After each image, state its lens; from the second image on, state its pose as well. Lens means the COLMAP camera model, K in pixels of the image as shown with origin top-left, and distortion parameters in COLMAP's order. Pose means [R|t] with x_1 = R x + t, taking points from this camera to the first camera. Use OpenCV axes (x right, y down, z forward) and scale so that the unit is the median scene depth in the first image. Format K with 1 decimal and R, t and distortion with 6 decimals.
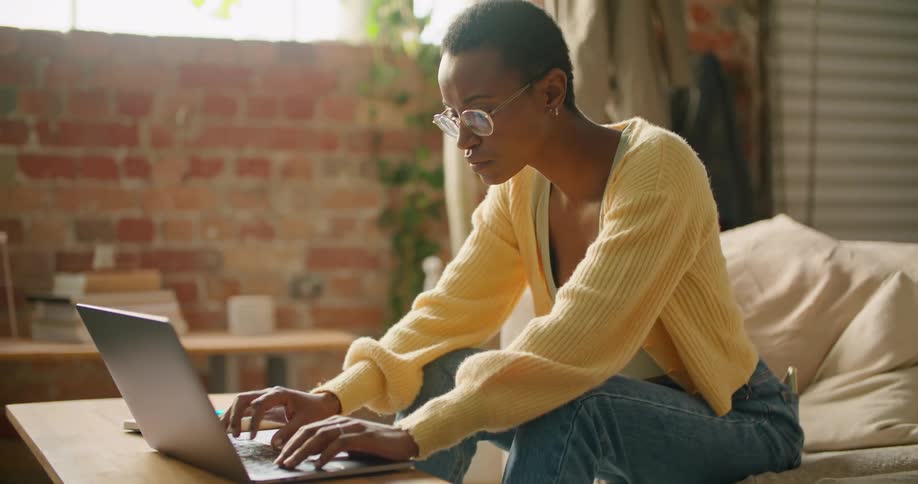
lens RADIAL K [[1454.7, 0, 444.7], [0, 1454.7, 249.3], [0, 0, 1]] dist [-0.052001, 0.000000]
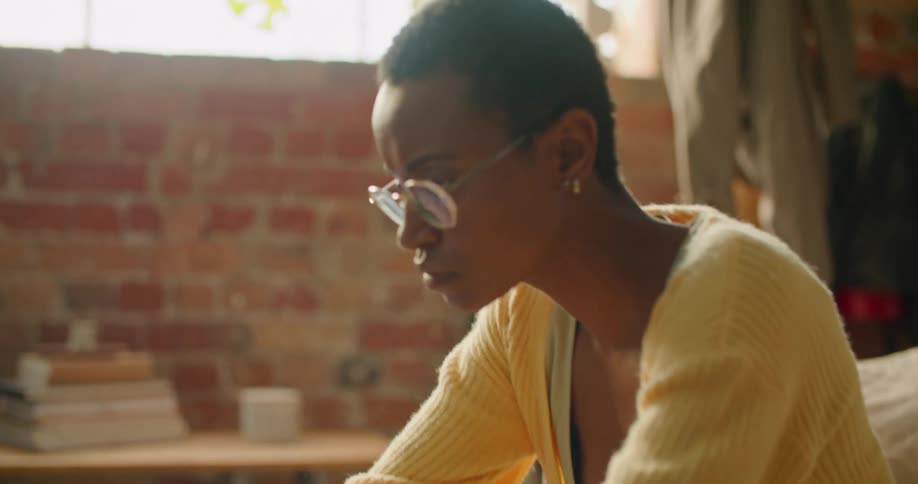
lens RADIAL K [[1454.7, 0, 449.6], [0, 1454.7, 243.2], [0, 0, 1]] dist [-0.052001, 0.000000]
pose [[0.993276, 0.017176, -0.114490, 0.051173], [-0.019478, 0.999629, -0.019016, -0.034331], [0.114121, 0.021118, 0.993242, 0.251112]]
